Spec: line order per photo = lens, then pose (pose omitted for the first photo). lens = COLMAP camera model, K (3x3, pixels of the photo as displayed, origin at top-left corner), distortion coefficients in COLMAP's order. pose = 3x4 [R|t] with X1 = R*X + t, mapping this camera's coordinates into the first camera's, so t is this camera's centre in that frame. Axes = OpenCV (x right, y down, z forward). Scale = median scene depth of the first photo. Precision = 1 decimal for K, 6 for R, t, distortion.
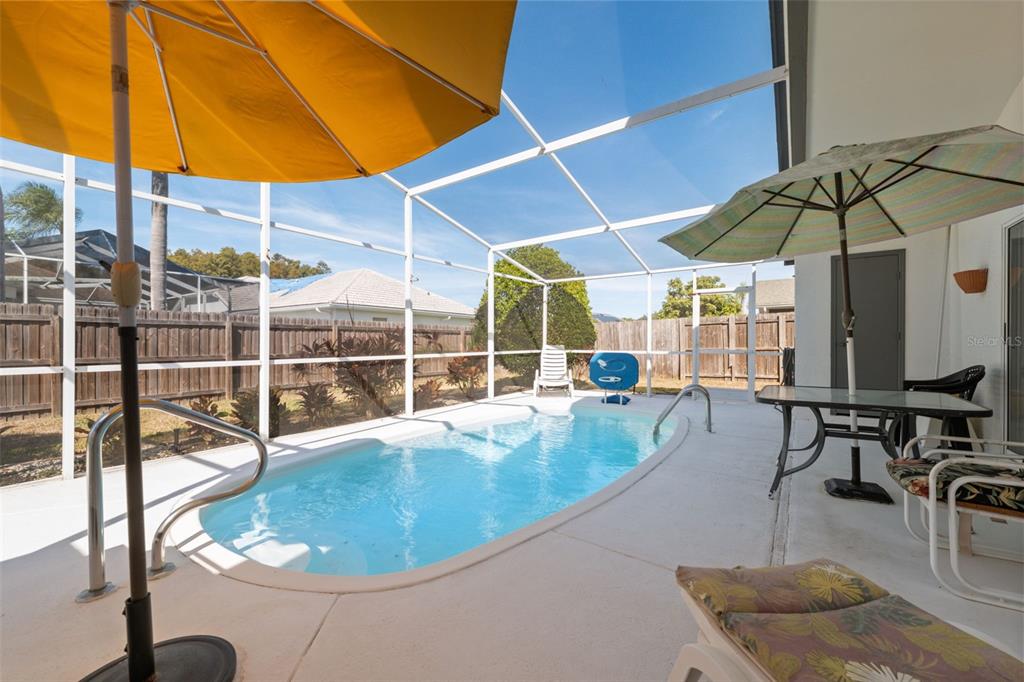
lens RADIAL K [[421.0, 0, 512.0], [0, 421.0, 341.0], [0, 0, 1]] dist [0.007414, -0.000043]
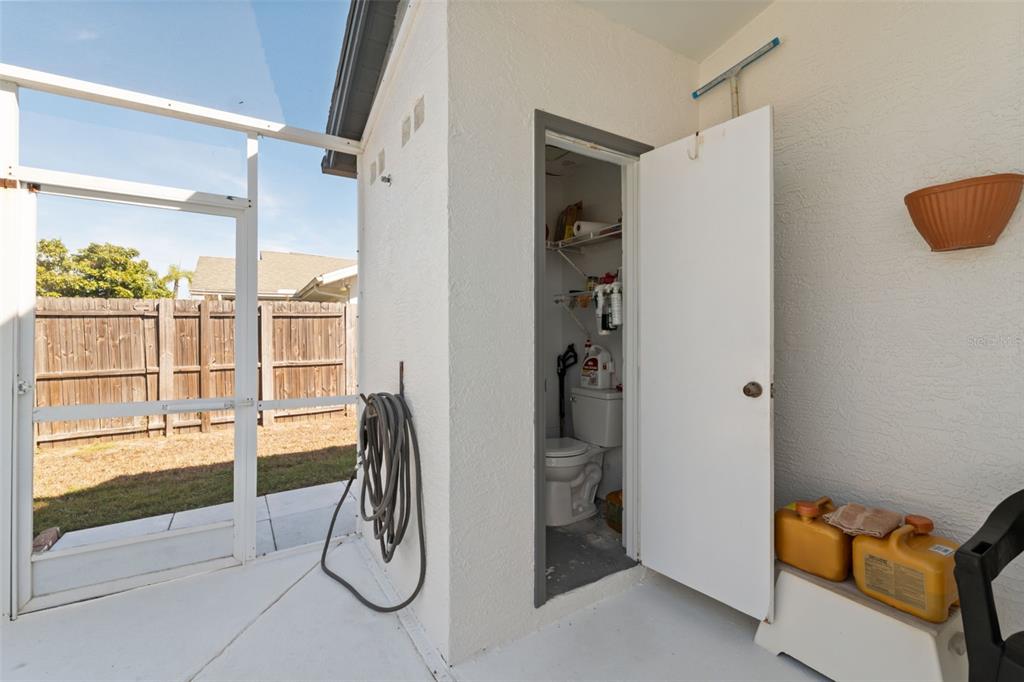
lens RADIAL K [[431.9, 0, 512.0], [0, 431.9, 341.0], [0, 0, 1]] dist [0.002946, -0.000021]
pose [[0.392864, -0.006132, 0.919576, 0.243328], [0.002567, 0.999981, 0.005572, -0.016421], [-0.919593, 0.000171, 0.392872, 0.484638]]
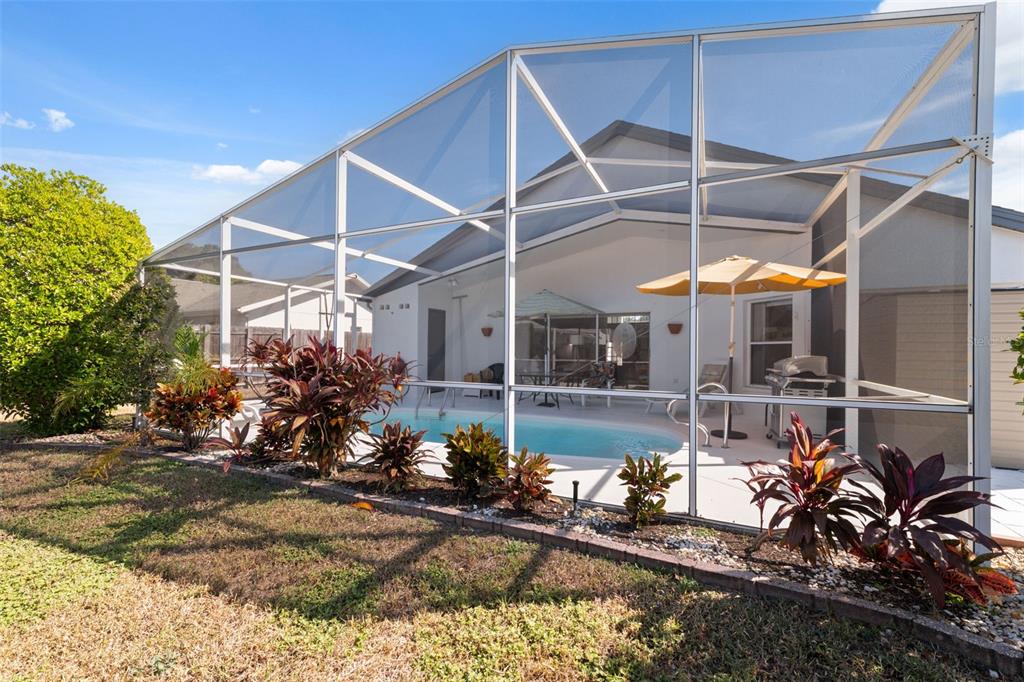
lens RADIAL K [[421.0, 0, 512.0], [0, 421.0, 341.0], [0, 0, 1]] dist [0.007414, -0.000043]
pose [[-0.167250, 0.023022, 0.985646, -0.623050], [-0.011326, 0.999617, -0.025270, -0.007838], [-0.985850, -0.015390, -0.166925, 0.515289]]
